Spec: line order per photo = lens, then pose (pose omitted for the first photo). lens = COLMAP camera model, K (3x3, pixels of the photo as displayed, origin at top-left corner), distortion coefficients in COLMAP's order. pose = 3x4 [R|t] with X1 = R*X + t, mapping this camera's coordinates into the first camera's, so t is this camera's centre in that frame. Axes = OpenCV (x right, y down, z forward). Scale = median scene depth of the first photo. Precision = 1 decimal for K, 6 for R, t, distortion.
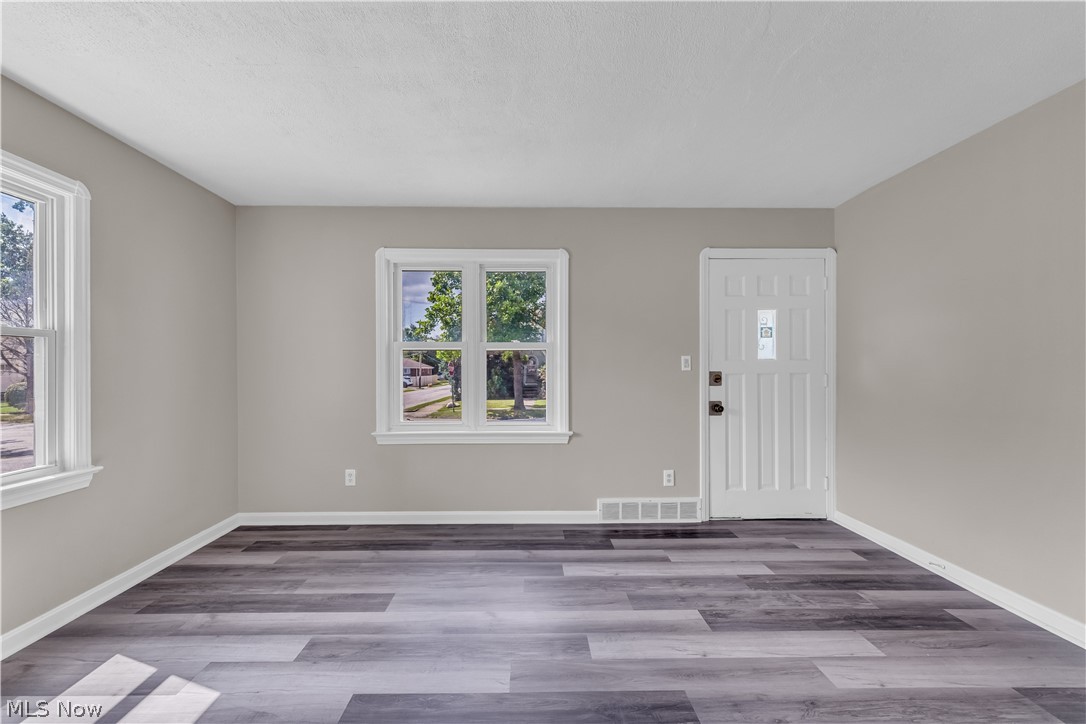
lens RADIAL K [[442.9, 0, 534.2], [0, 442.9, 368.7], [0, 0, 1]] dist [-0.002451, -0.000591]
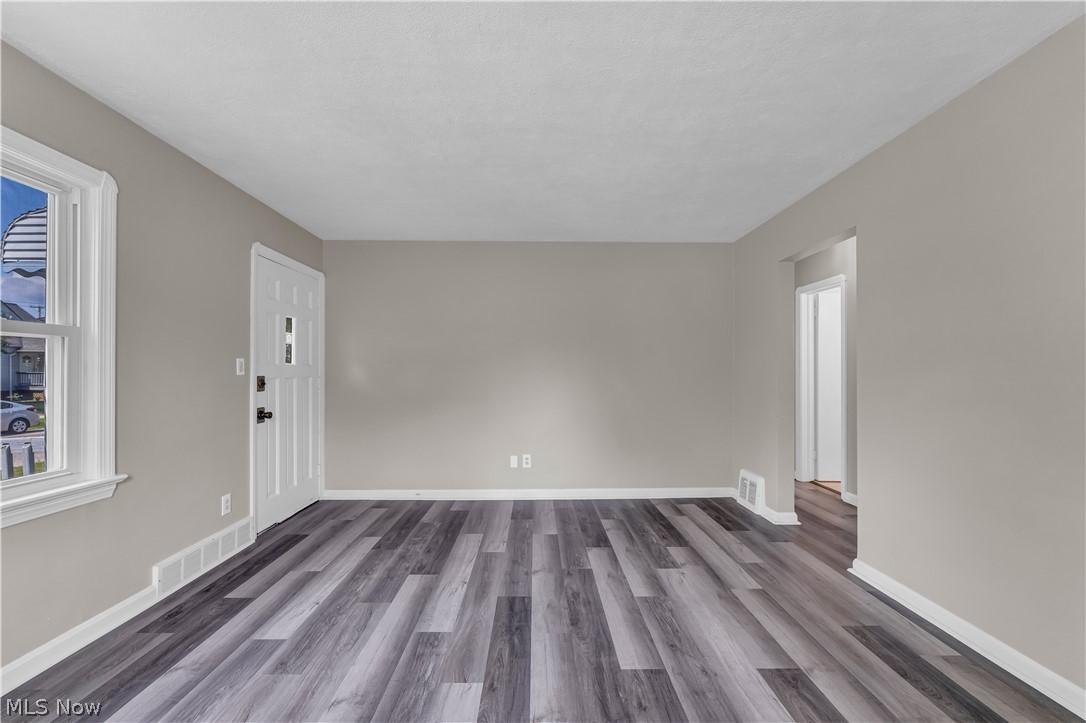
lens RADIAL K [[442.9, 0, 534.2], [0, 442.9, 368.2], [0, 0, 1]] dist [-0.002451, -0.000591]
pose [[0.016163, 0.008372, 0.999834, -0.589542], [0.005410, 0.999950, -0.008461, 0.001036], [-0.999855, 0.005546, 0.016117, 0.460610]]
